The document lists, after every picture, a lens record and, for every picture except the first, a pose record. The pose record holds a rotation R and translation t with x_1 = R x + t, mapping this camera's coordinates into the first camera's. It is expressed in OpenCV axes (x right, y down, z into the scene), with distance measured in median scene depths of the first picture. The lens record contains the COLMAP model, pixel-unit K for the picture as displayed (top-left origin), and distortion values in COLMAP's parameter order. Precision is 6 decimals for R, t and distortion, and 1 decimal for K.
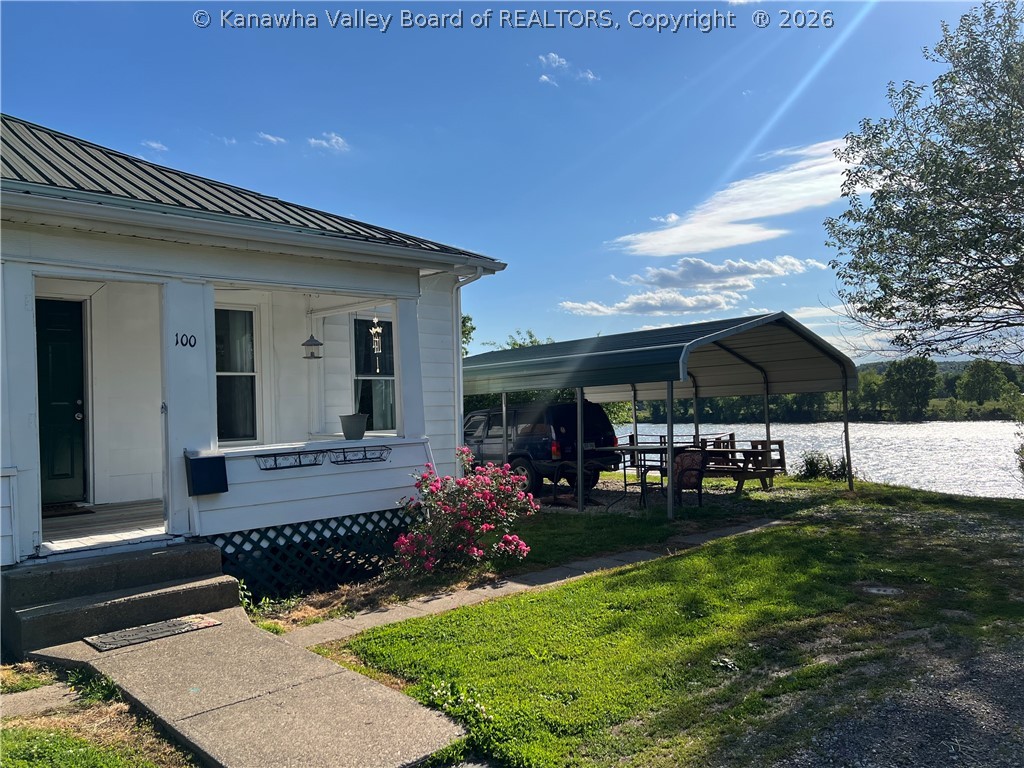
lens RADIAL K [[772.1, 0, 513.3], [0, 772.1, 386.0], [0, 0, 1]] dist [0.047247, -0.062968]
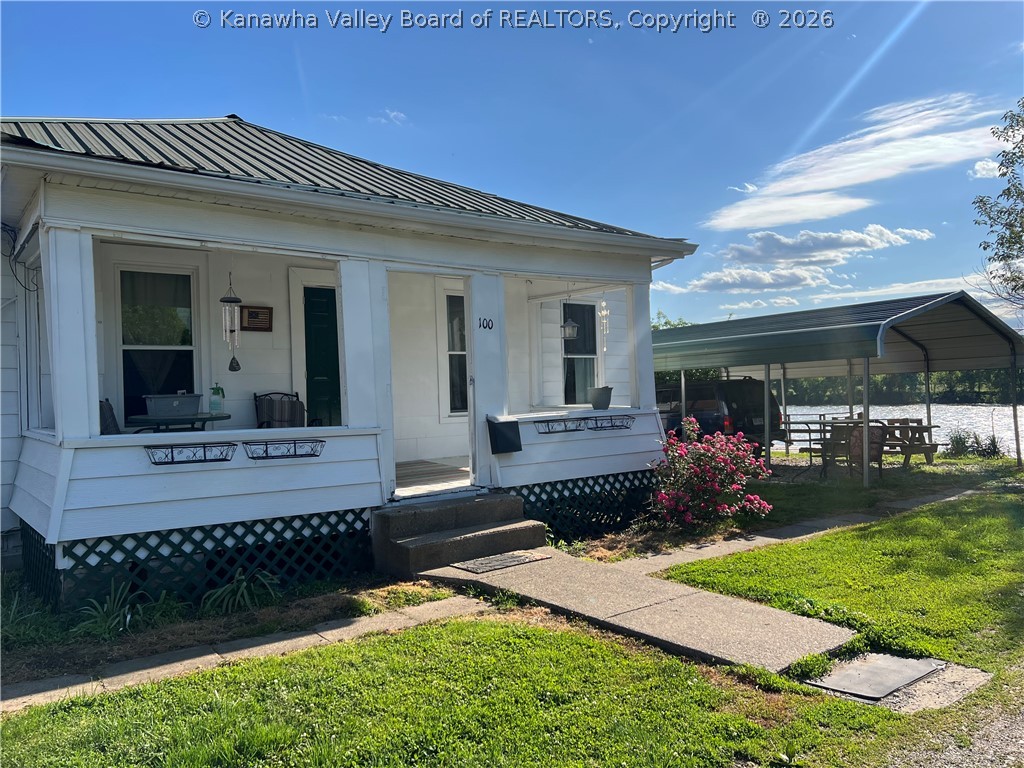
lens RADIAL K [[772.1, 0, 508.7], [0, 772.1, 377.9], [0, 0, 1]] dist [0.047247, -0.062968]
pose [[0.994897, 0.001046, -0.100890, -0.205033], [0.000434, 0.999893, 0.014656, 0.005768], [0.100894, -0.014625, 0.994790, -0.127815]]
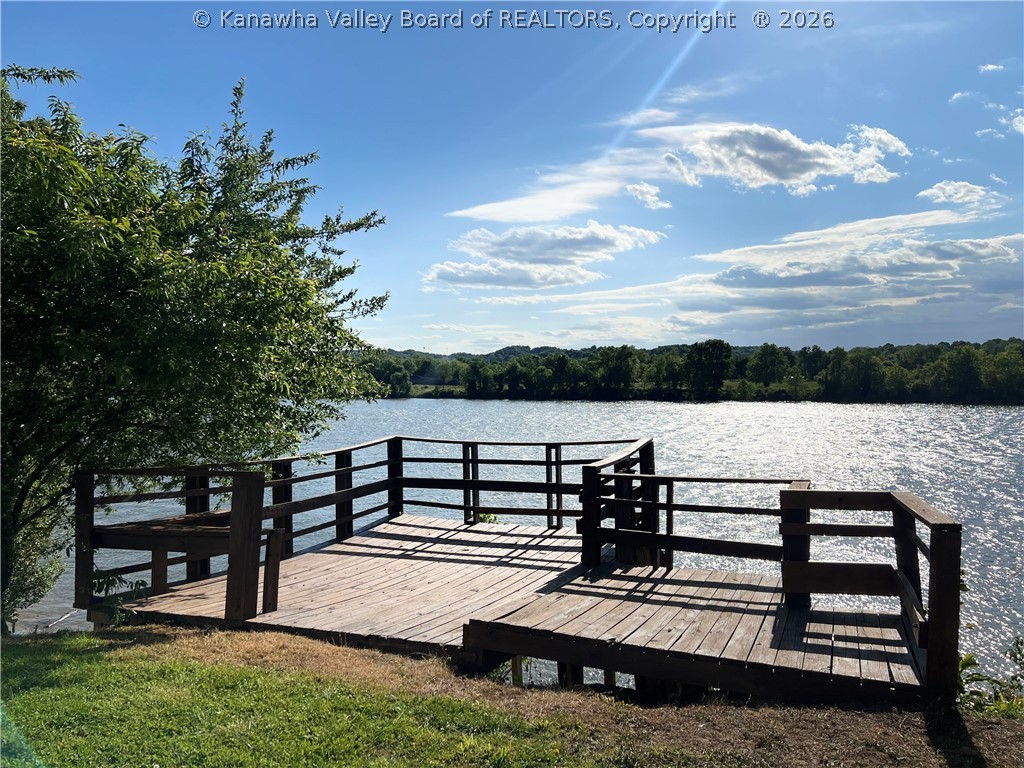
lens RADIAL K [[772.1, 0, 511.9], [0, 772.1, 382.1], [0, 0, 1]] dist [0.047247, -0.062968]
pose [[0.972558, 0.021051, 0.231706, 0.791270], [-0.027577, 0.999308, 0.024959, 0.114818], [-0.231020, -0.030664, 0.972466, 3.353985]]
